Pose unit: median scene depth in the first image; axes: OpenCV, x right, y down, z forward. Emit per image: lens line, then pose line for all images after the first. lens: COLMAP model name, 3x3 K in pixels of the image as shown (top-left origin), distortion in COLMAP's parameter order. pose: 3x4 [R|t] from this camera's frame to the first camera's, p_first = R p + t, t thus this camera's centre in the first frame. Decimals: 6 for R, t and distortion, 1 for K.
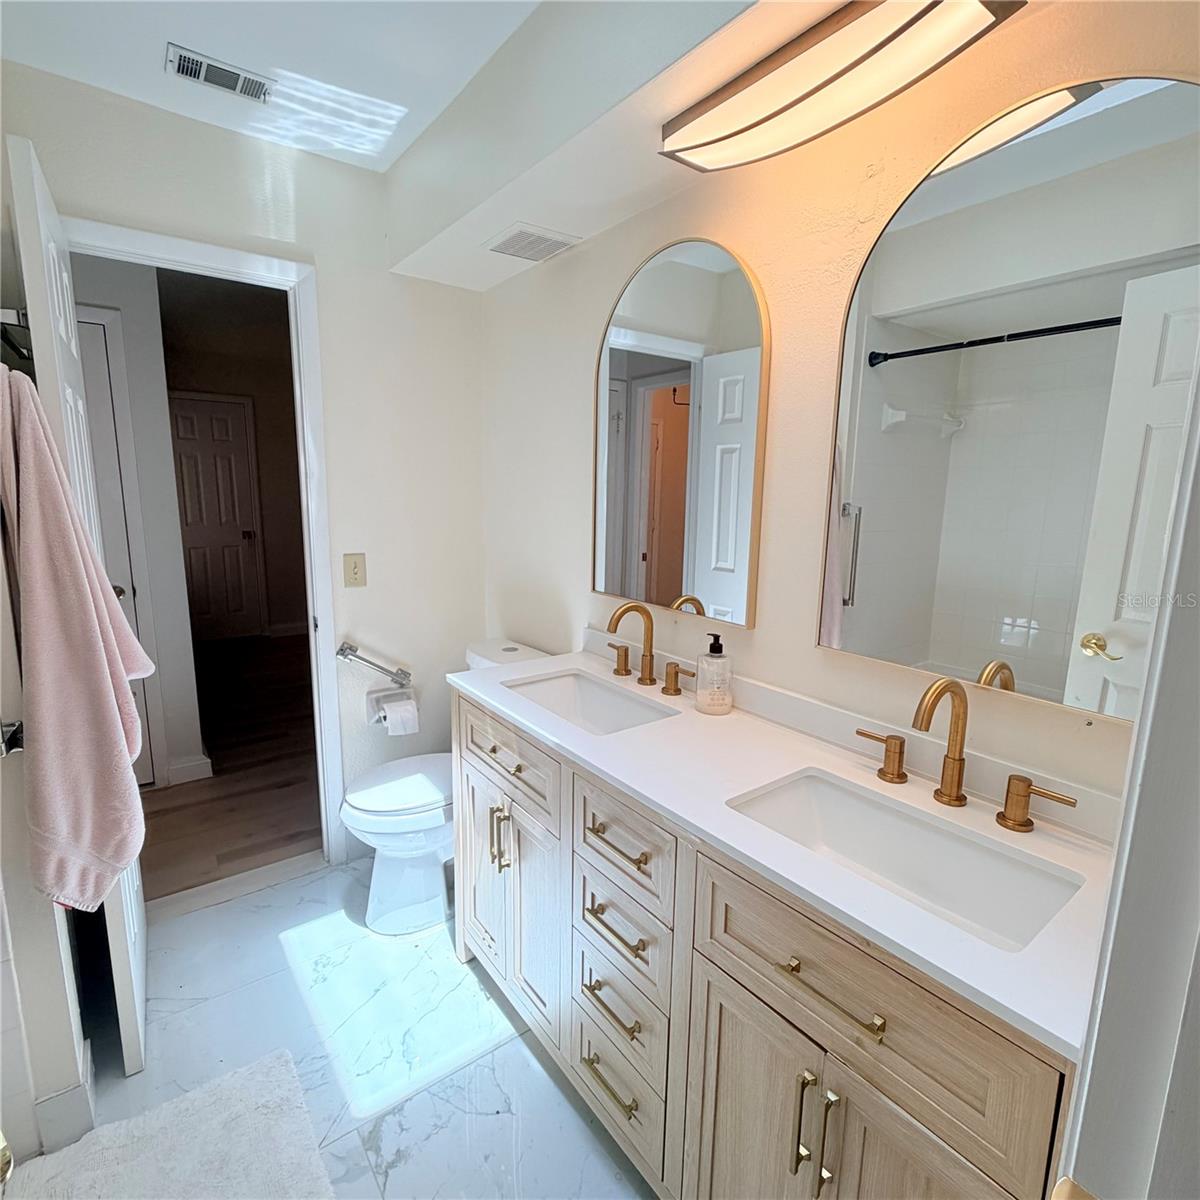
lens RADIAL K [[636.5, 0, 599.6], [0, 636.5, 597.3], [0, 0, 1]] dist [0.005831, -0.003278]
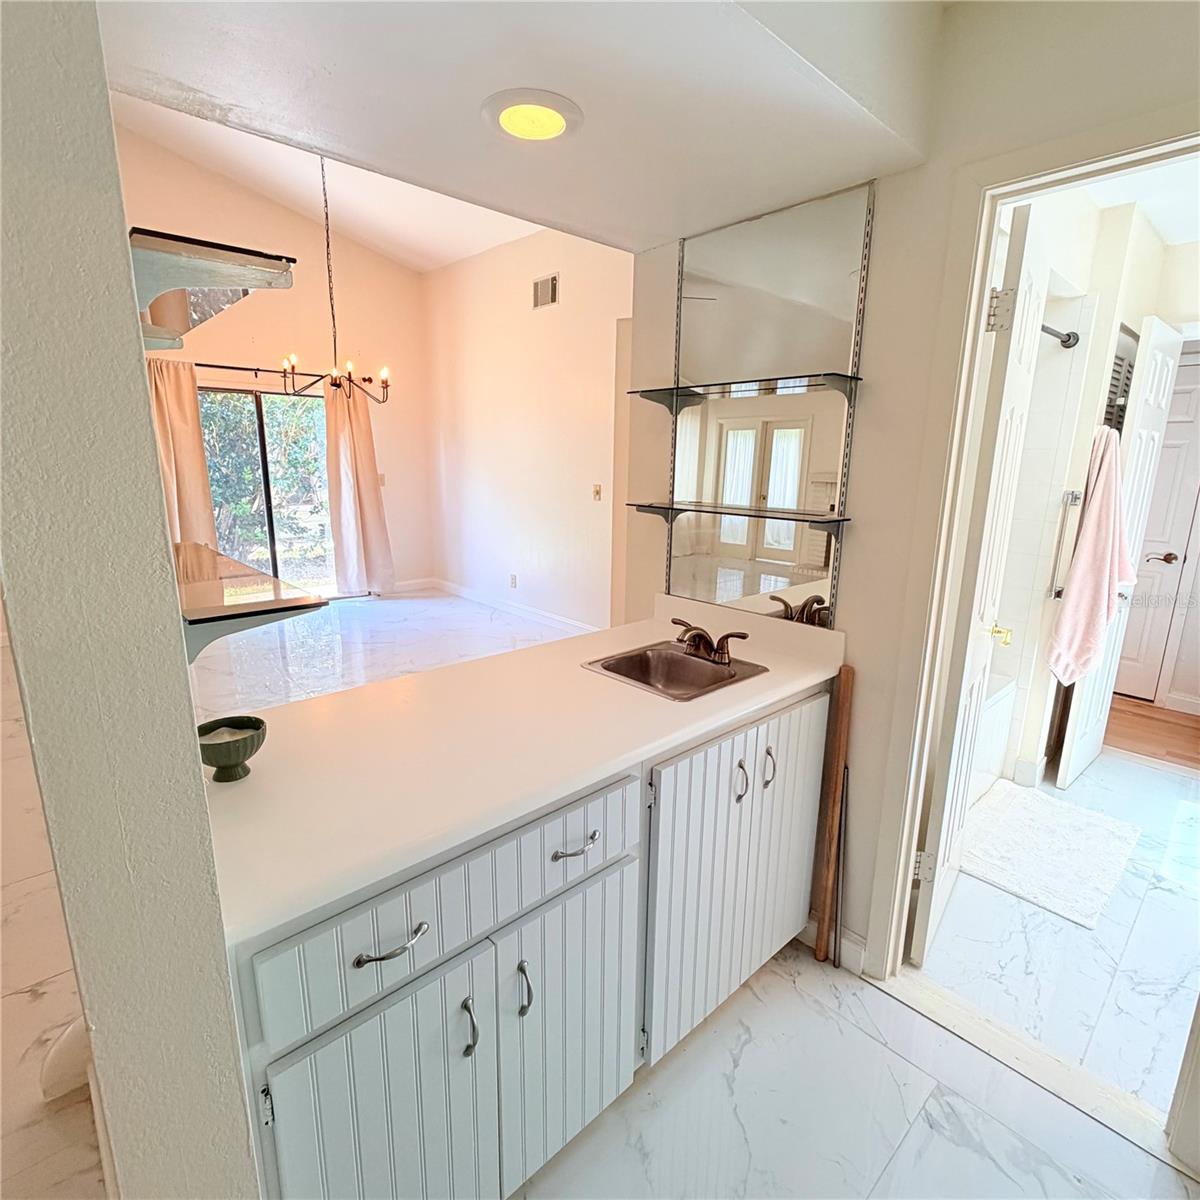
lens RADIAL K [[636.5, 0, 599.2], [0, 636.5, 600.7], [0, 0, 1]] dist [0.005831, -0.003278]
pose [[0.099868, 0.204824, -0.973691, 0.926129], [-0.184035, 0.965501, 0.184225, 0.105358], [0.977833, 0.160795, 0.134117, -0.736852]]
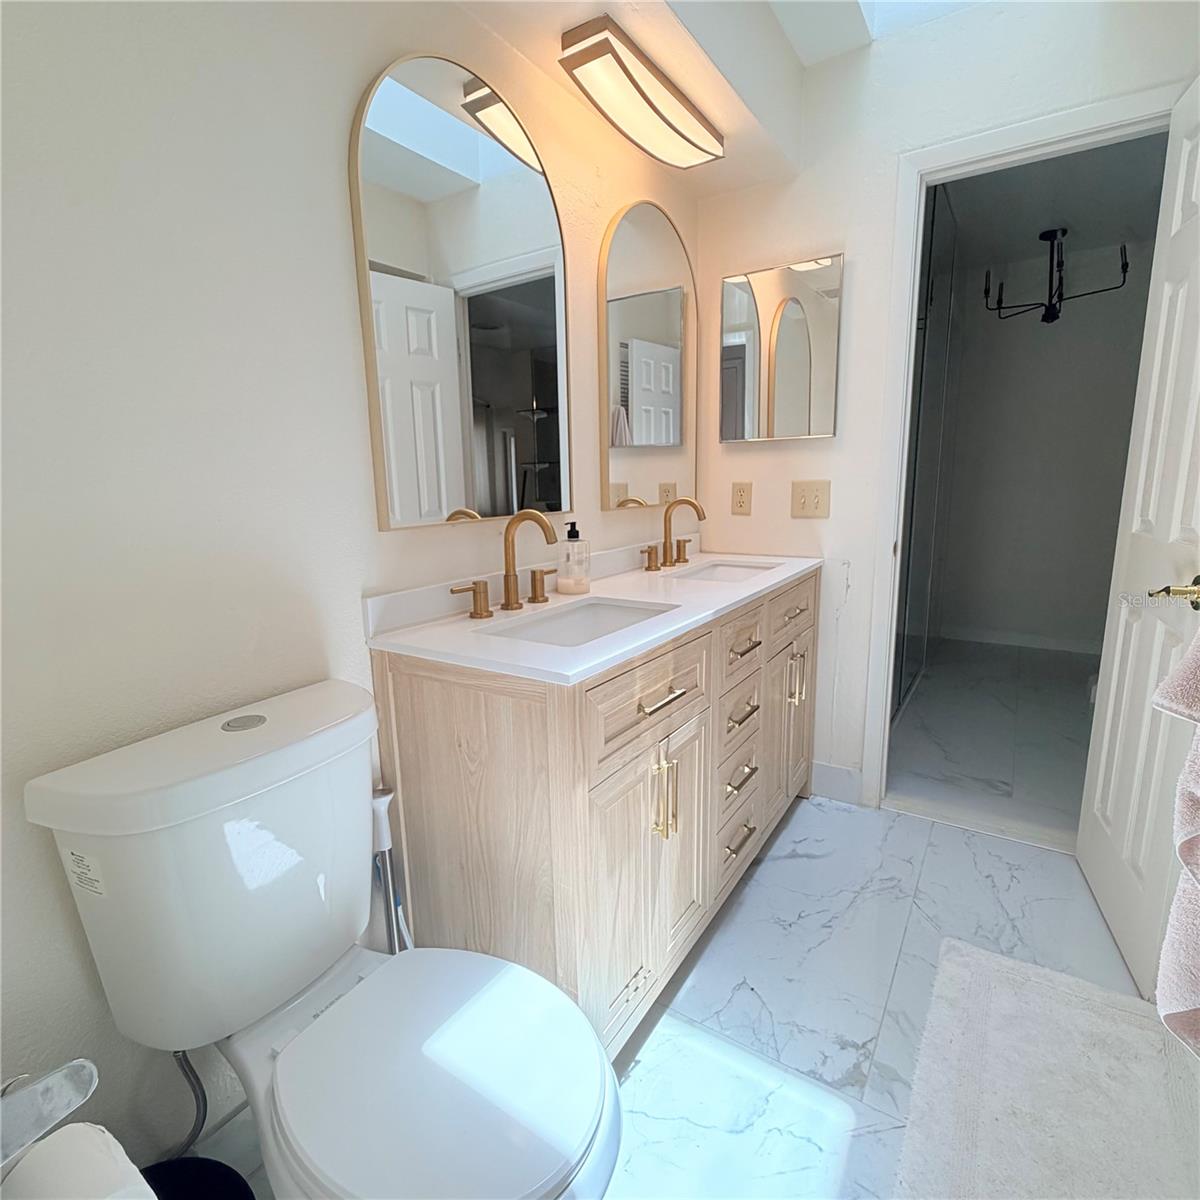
lens RADIAL K [[636.5, 0, 600.0], [0, 636.5, 602.6], [0, 0, 1]] dist [0.005831, -0.003278]
pose [[-0.342019, -0.185348, 0.921232, -0.897423], [0.175374, 0.950540, 0.256355, -0.085156], [-0.923183, 0.249239, -0.292597, 1.362915]]
